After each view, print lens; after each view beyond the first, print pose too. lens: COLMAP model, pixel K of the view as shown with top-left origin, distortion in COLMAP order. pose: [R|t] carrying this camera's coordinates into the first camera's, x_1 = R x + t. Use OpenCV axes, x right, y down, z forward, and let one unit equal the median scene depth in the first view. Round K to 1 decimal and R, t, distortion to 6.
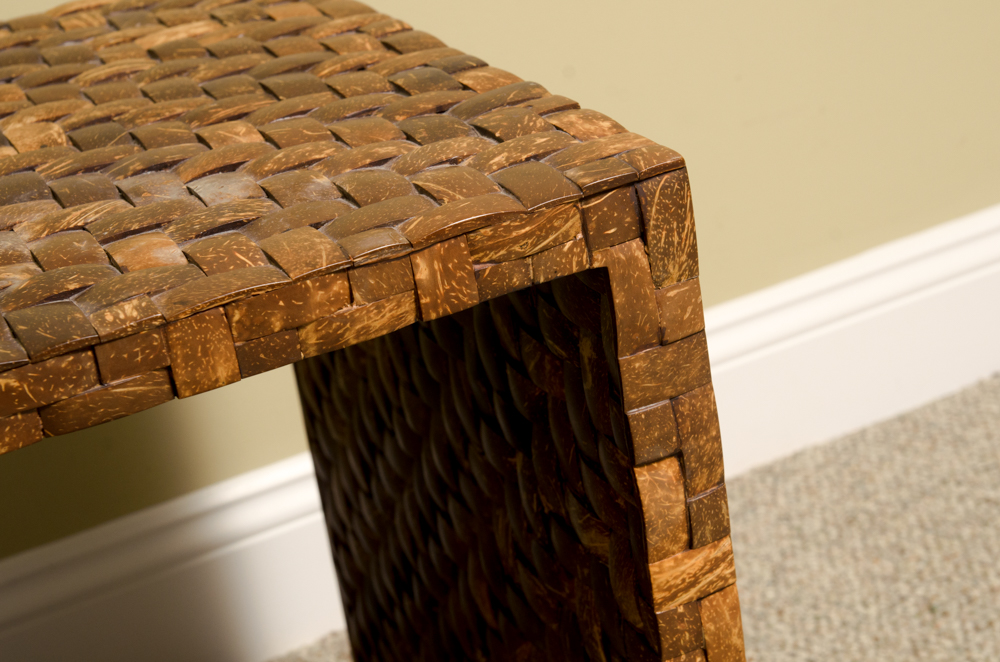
lens RADIAL K [[1966.4, 0, 485.8], [0, 1966.4, 366.9], [0, 0, 1]] dist [0.125227, 0.000000]
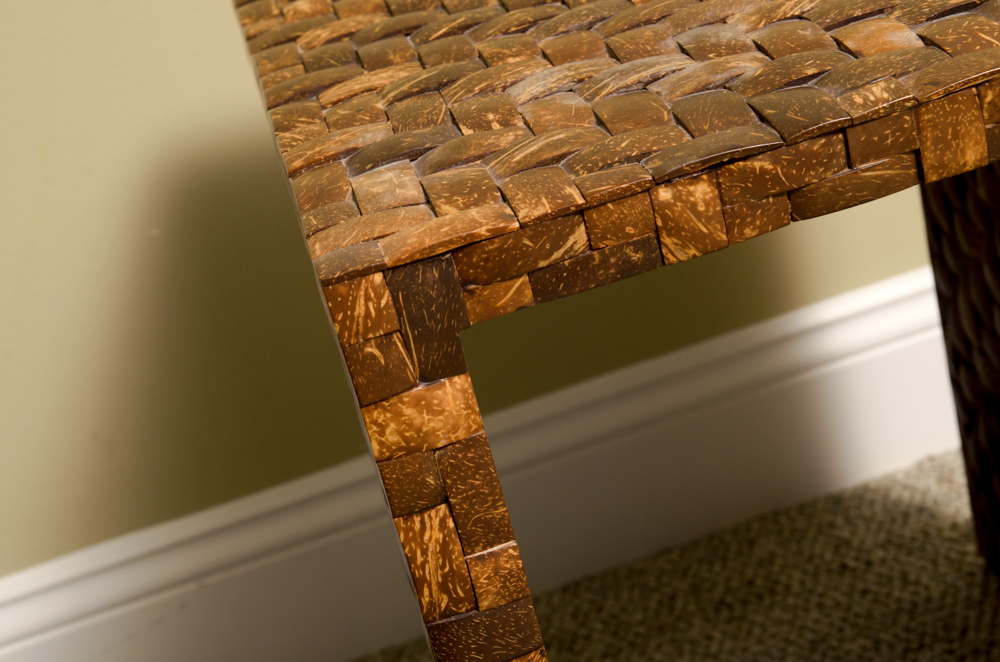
lens RADIAL K [[1966.4, 0, 495.9], [0, 1966.4, 334.7], [0, 0, 1]] dist [0.125227, 0.000000]
pose [[0.972100, 0.015861, -0.234029, -0.123984], [-0.001288, 0.998057, 0.062290, 0.028478], [0.234562, -0.060251, 0.970232, -0.006584]]
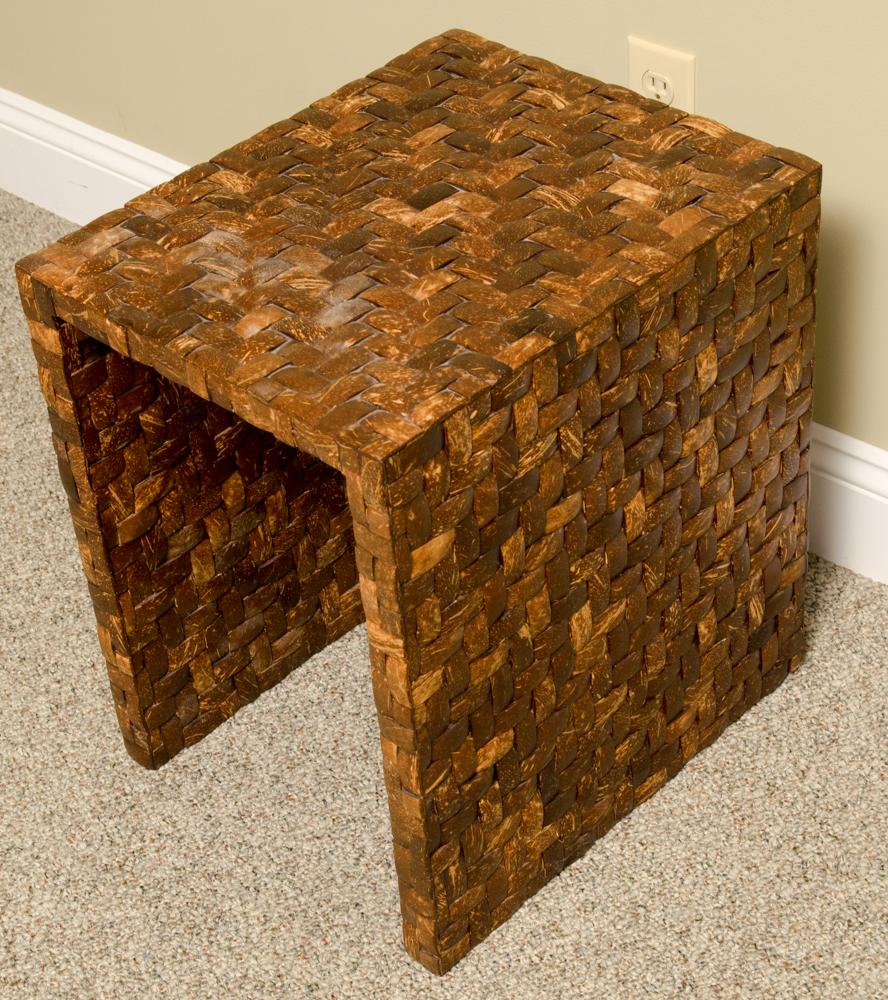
lens RADIAL K [[2223.5, 0, 465.2], [0, 2223.5, 511.4], [0, 0, 1]] dist [0.046247, 0.000000]
pose [[0.384997, 0.661593, -0.643484, 1.500936], [-0.373813, 0.749260, 0.546693, -1.235839], [0.843825, 0.030068, 0.535775, -0.032293]]
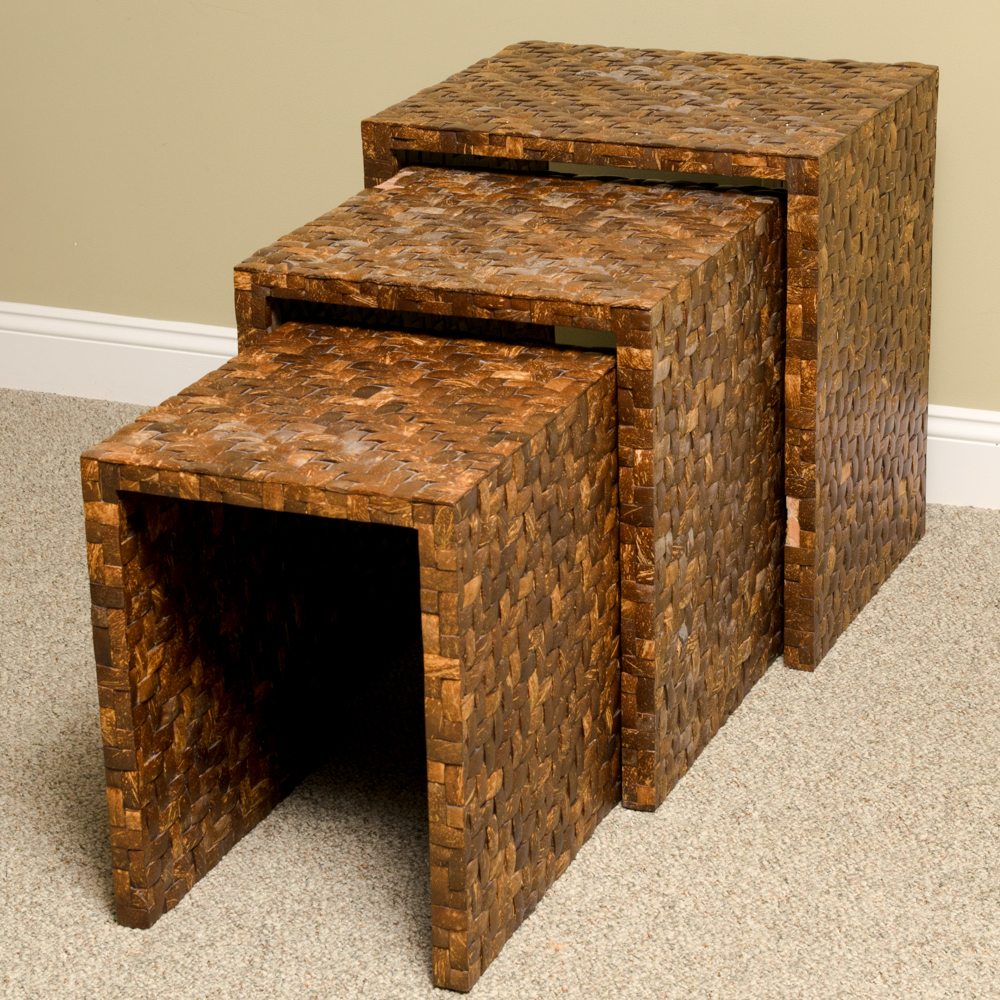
lens RADIAL K [[2728.4, 0, 500.4], [0, 2728.4, 476.8], [0, 0, 1]] dist [0.067616, 0.000000]
pose [[0.684571, 0.375487, -0.624797, 2.371642], [-0.375409, 0.916322, 0.139362, -0.661207], [0.624844, 0.139151, 0.768249, -1.708549]]
